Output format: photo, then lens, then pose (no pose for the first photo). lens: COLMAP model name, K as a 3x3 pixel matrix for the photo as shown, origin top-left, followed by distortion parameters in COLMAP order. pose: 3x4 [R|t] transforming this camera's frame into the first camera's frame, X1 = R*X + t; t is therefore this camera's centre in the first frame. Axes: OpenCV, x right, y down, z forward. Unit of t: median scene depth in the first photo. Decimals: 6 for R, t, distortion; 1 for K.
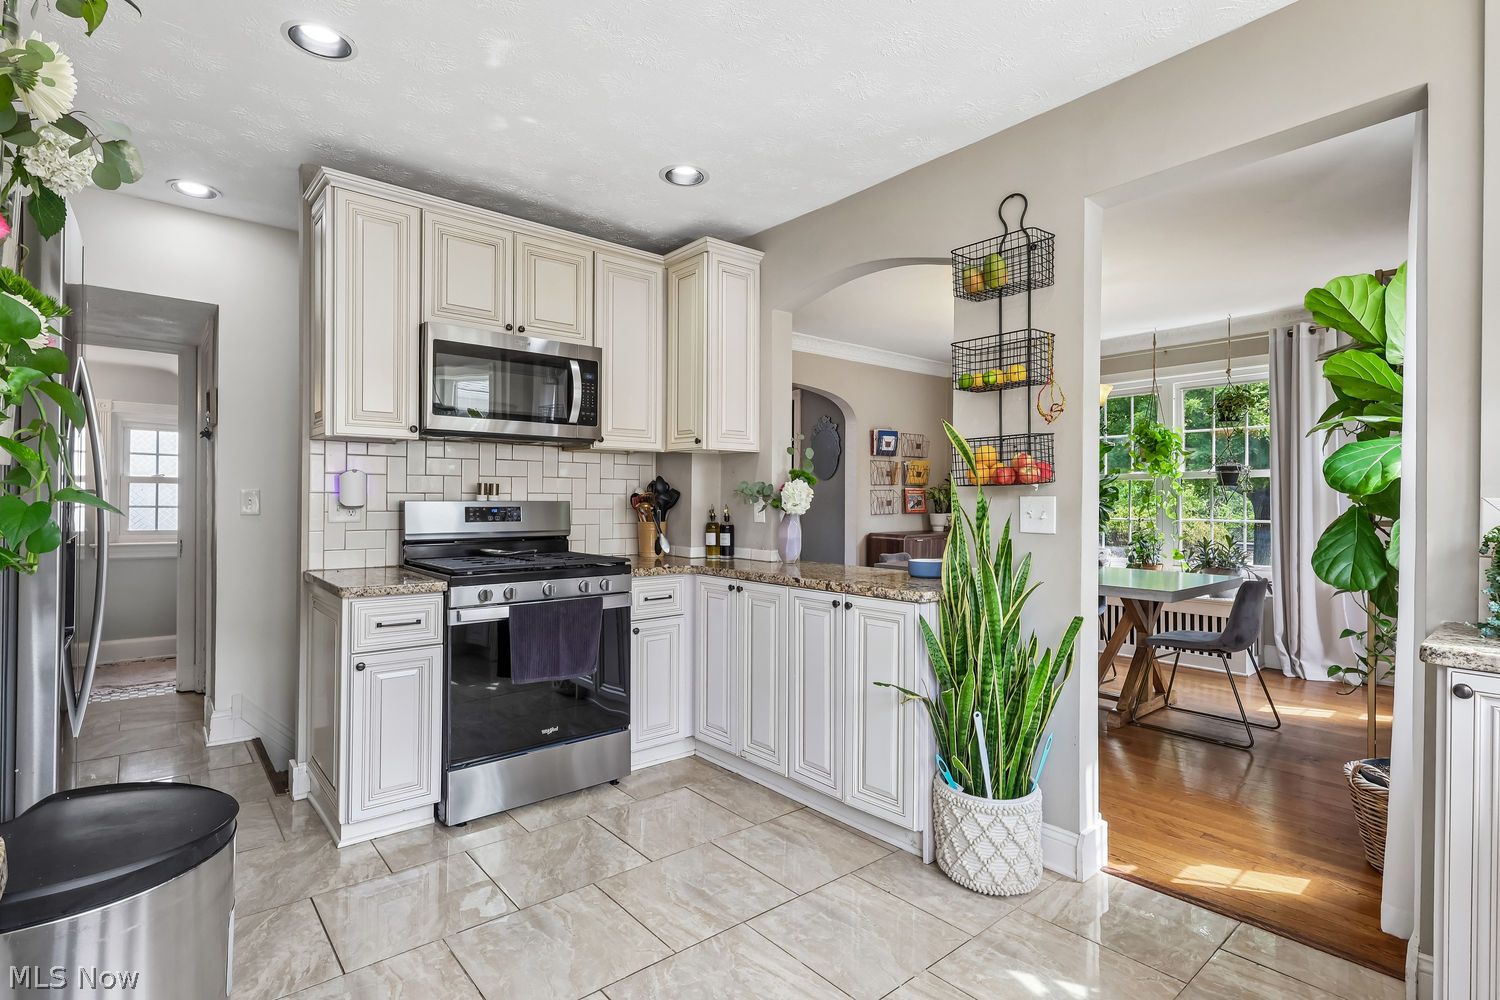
lens RADIAL K [[720.2, 0, 746.6], [0, 720.2, 498.1], [0, 0, 1]] dist [-0.002958, 0.000571]
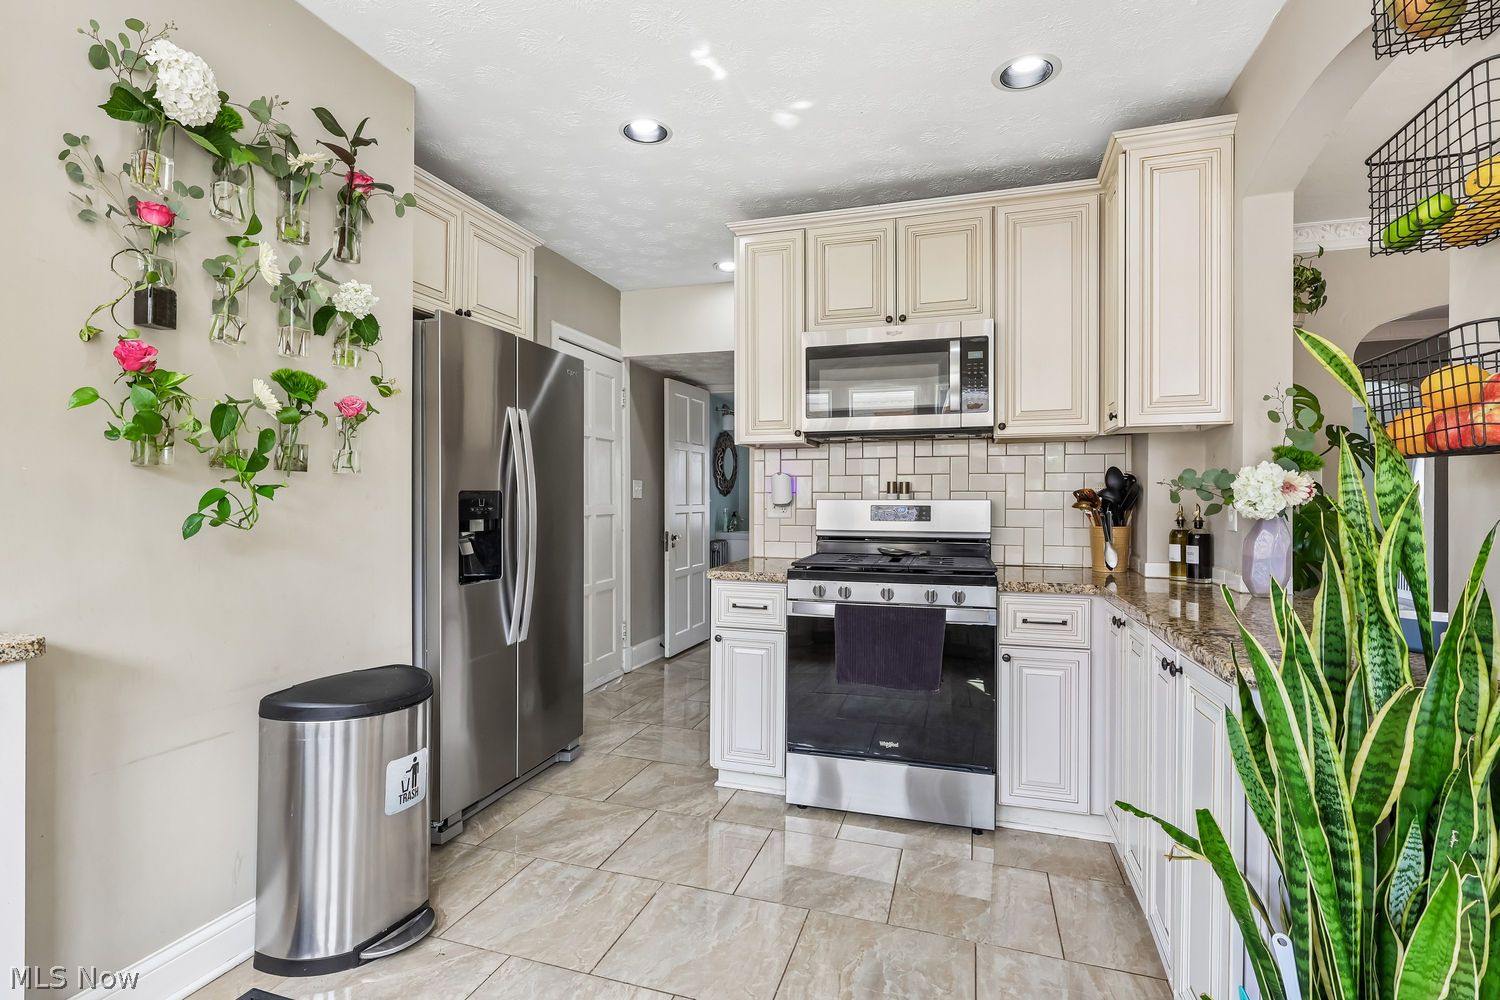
lens RADIAL K [[720.2, 0, 749.2], [0, 720.2, 501.7], [0, 0, 1]] dist [-0.002958, 0.000571]
pose [[0.532333, 0.000358, -0.846535, 0.390262], [0.002004, 0.999997, 0.001683, 0.005554], [0.846533, -0.002593, 0.532330, 0.324346]]
